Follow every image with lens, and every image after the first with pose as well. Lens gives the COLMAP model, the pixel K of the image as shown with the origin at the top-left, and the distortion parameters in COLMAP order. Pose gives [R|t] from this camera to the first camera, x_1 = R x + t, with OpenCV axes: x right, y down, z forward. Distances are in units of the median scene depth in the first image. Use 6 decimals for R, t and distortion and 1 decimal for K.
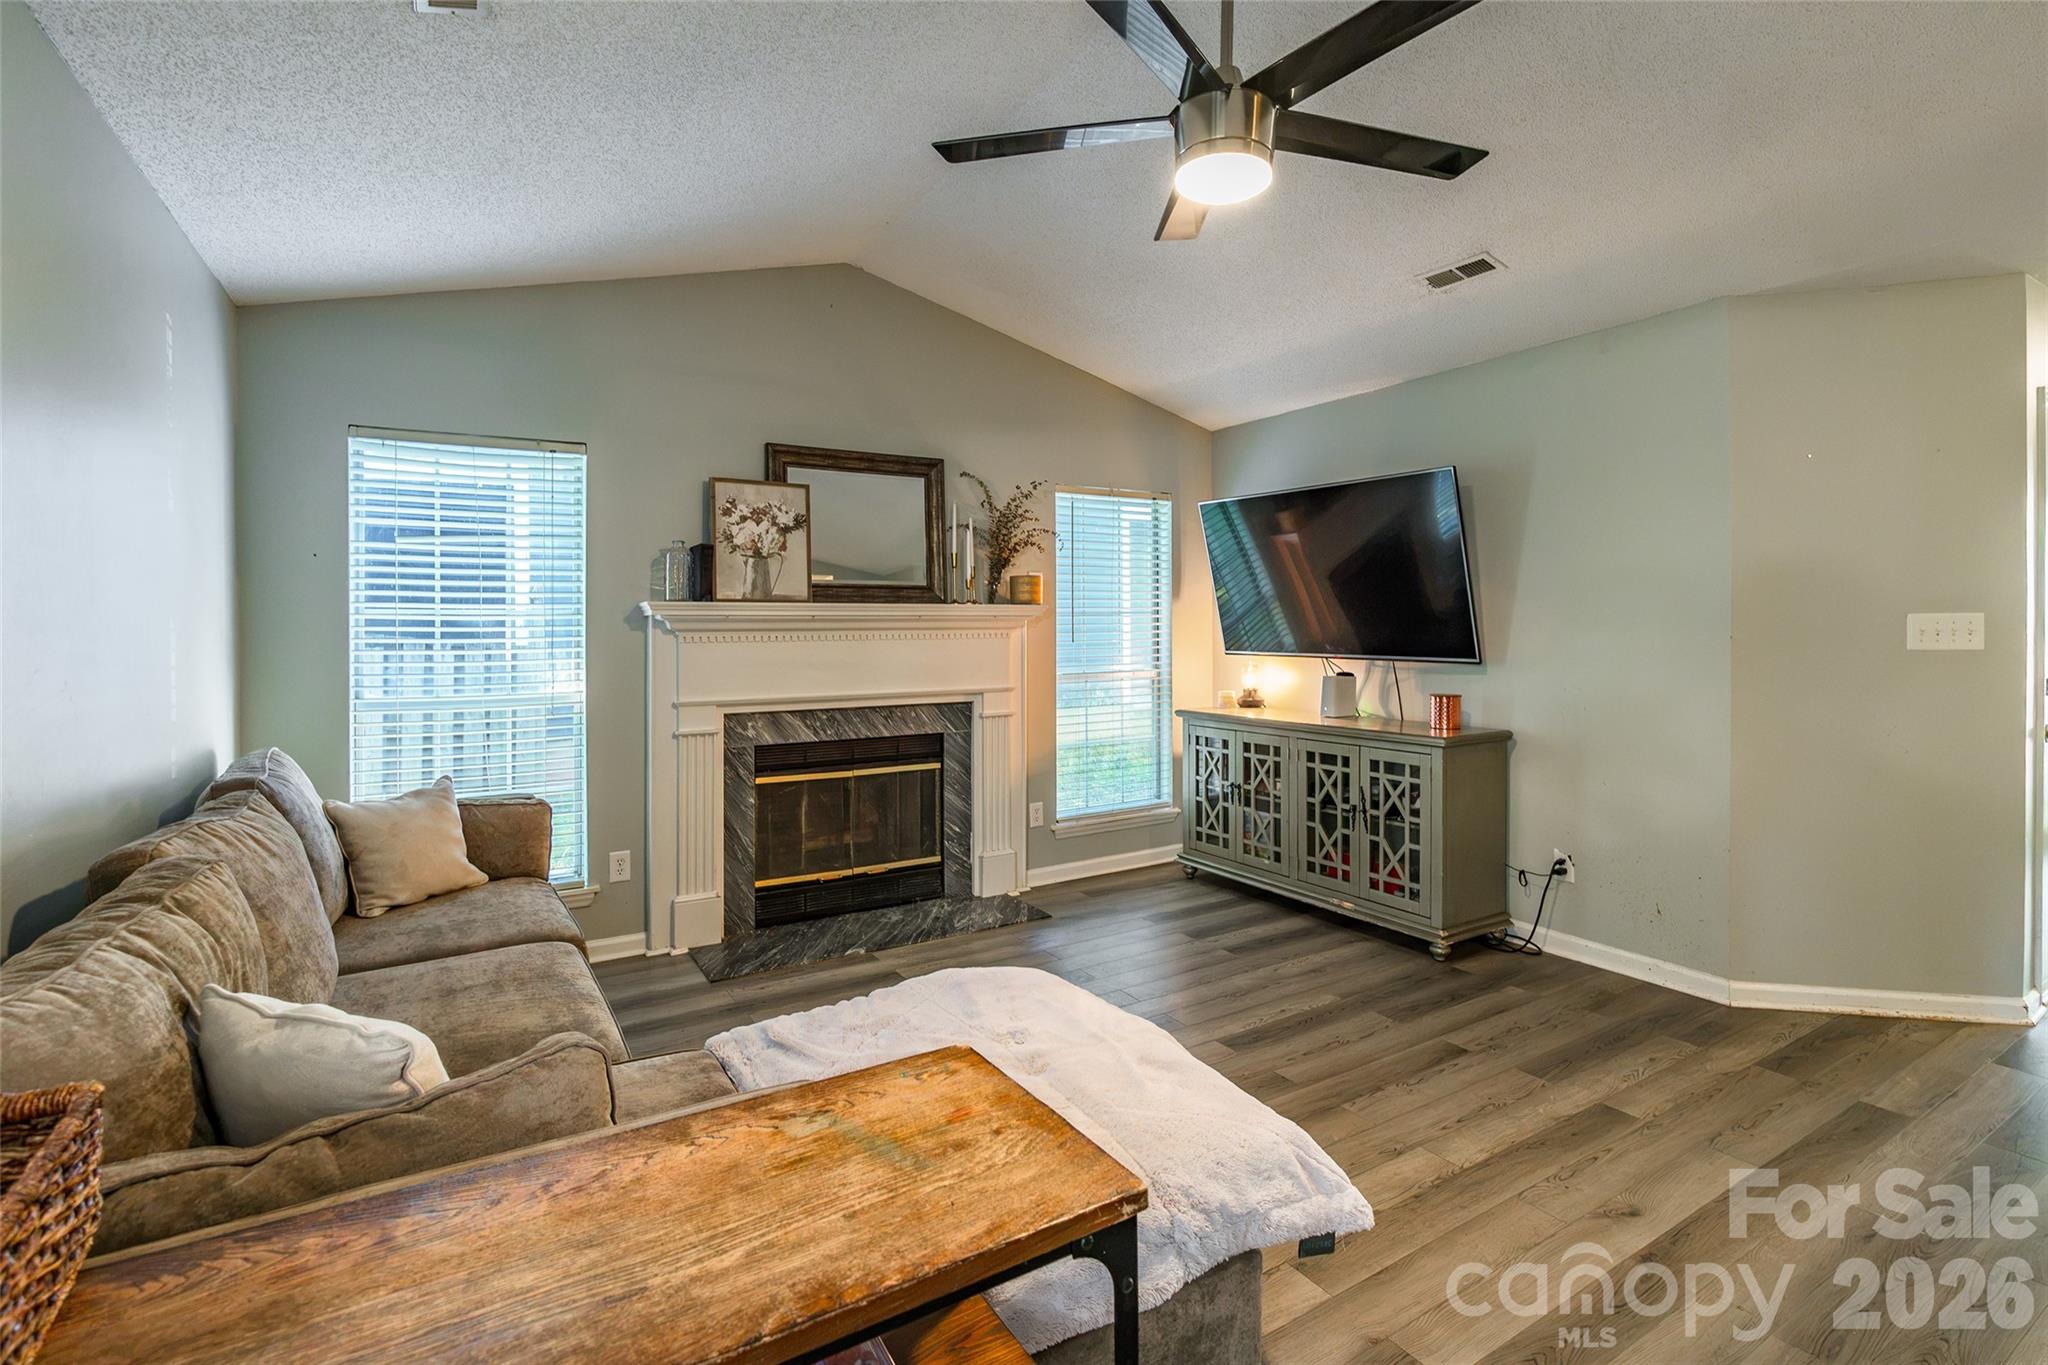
lens RADIAL K [[921.3, 0, 1019.0], [0, 921.3, 613.6], [0, 0, 1]] dist [-0.021764, -0.000116]
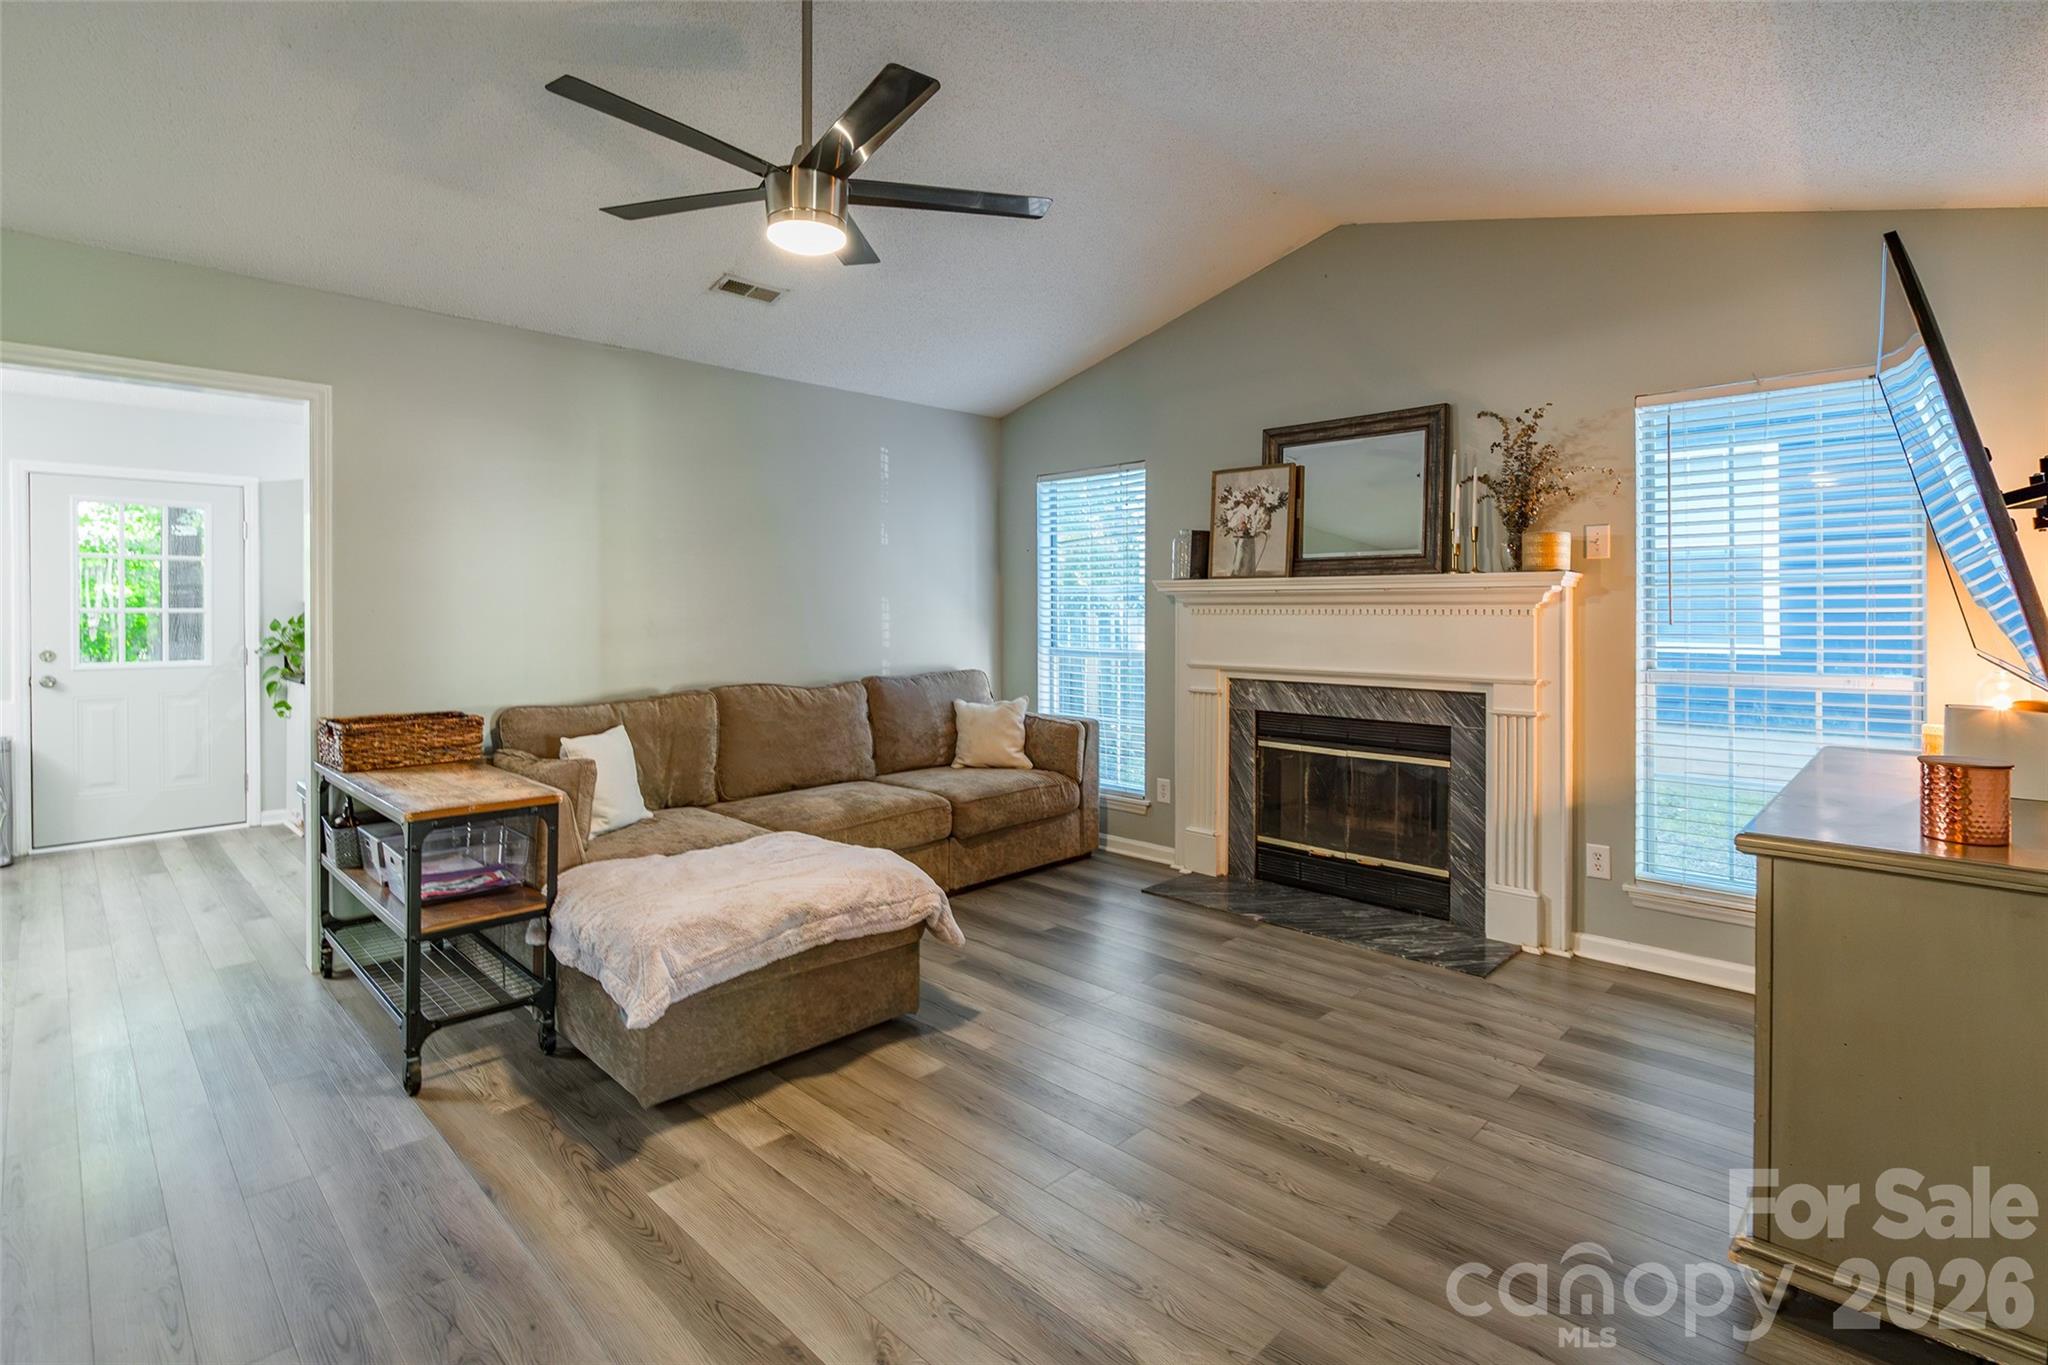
lens RADIAL K [[953.8, 0, 1029.2], [0, 953.8, 583.3], [0, 0, 1]] dist [-0.002404, -0.000320]
pose [[0.275114, -0.014646, -0.961300, 0.722448], [0.017521, 0.999794, -0.010218, 0.000407], [0.961252, -0.014031, 0.275314, 0.429889]]
